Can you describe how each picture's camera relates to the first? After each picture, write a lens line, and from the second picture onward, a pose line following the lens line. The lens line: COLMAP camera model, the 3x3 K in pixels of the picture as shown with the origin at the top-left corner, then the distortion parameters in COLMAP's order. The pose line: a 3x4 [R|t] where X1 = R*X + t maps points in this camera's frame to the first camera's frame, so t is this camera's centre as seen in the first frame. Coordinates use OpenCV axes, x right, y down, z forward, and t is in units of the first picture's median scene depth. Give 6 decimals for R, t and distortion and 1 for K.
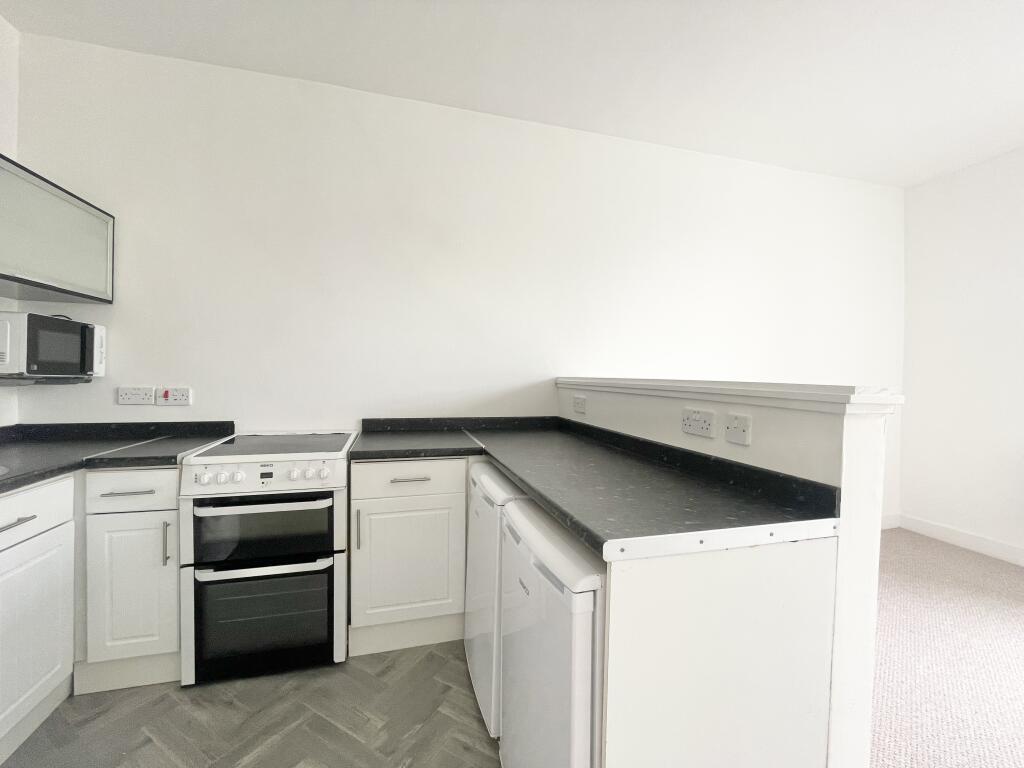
lens RADIAL K [[417.0, 0, 510.2], [0, 417.0, 384.3], [0, 0, 1]] dist [-0.003444, -0.000321]
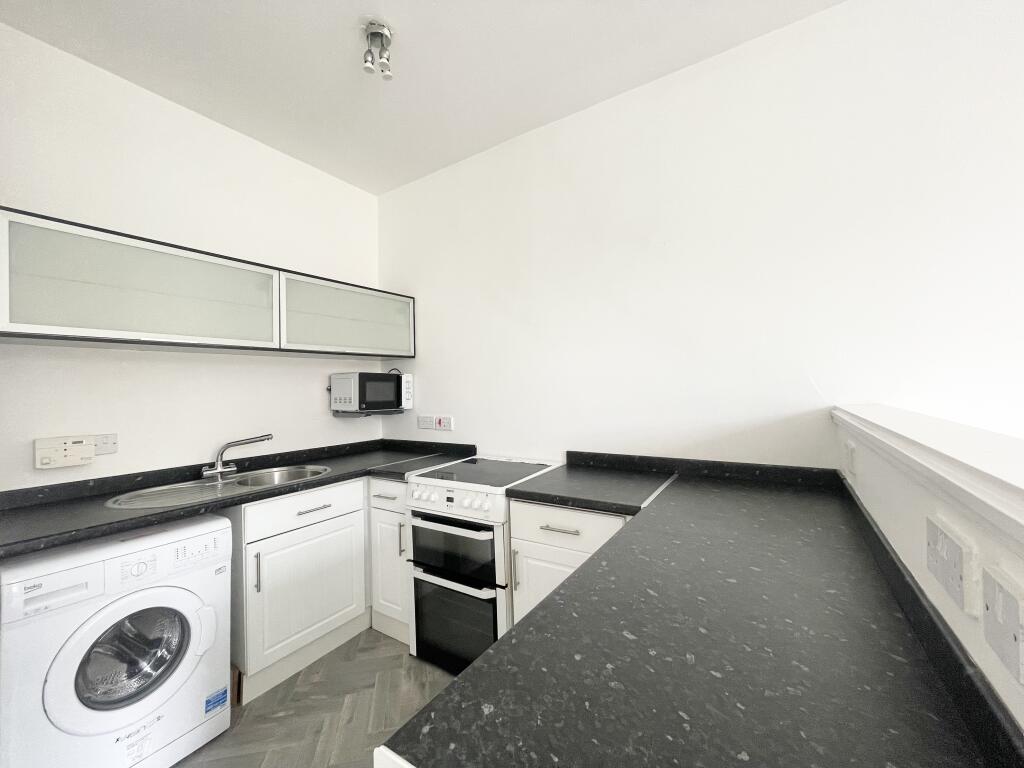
lens RADIAL K [[417.0, 0, 508.7], [0, 417.0, 380.8], [0, 0, 1]] dist [-0.003444, -0.000321]
pose [[0.659204, -0.041821, -0.750801, 0.406130], [0.021006, 0.999087, -0.037207, -0.065215], [0.751671, 0.008755, 0.659480, 0.354678]]
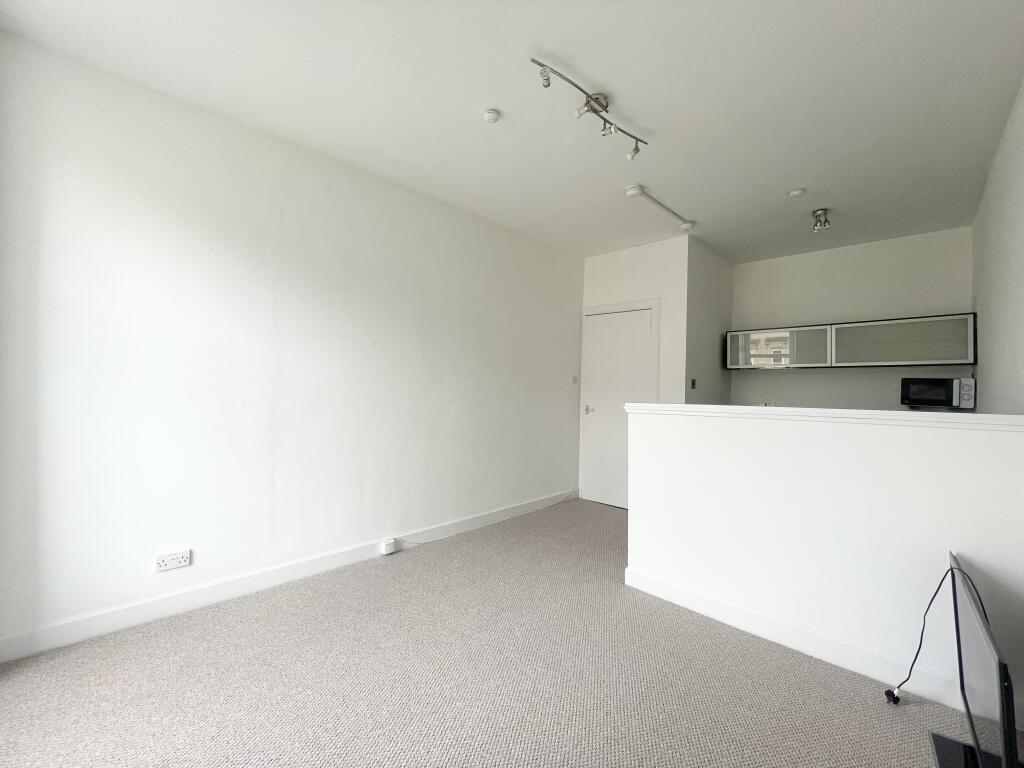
lens RADIAL K [[417.0, 0, 511.4], [0, 417.0, 380.8], [0, 0, 1]] dist [-0.003444, -0.000321]
pose [[-0.855989, -0.036267, -0.515720, 1.787015], [-0.037786, 0.999257, -0.007553, -0.057903], [0.515611, 0.013021, -0.856724, 1.772068]]
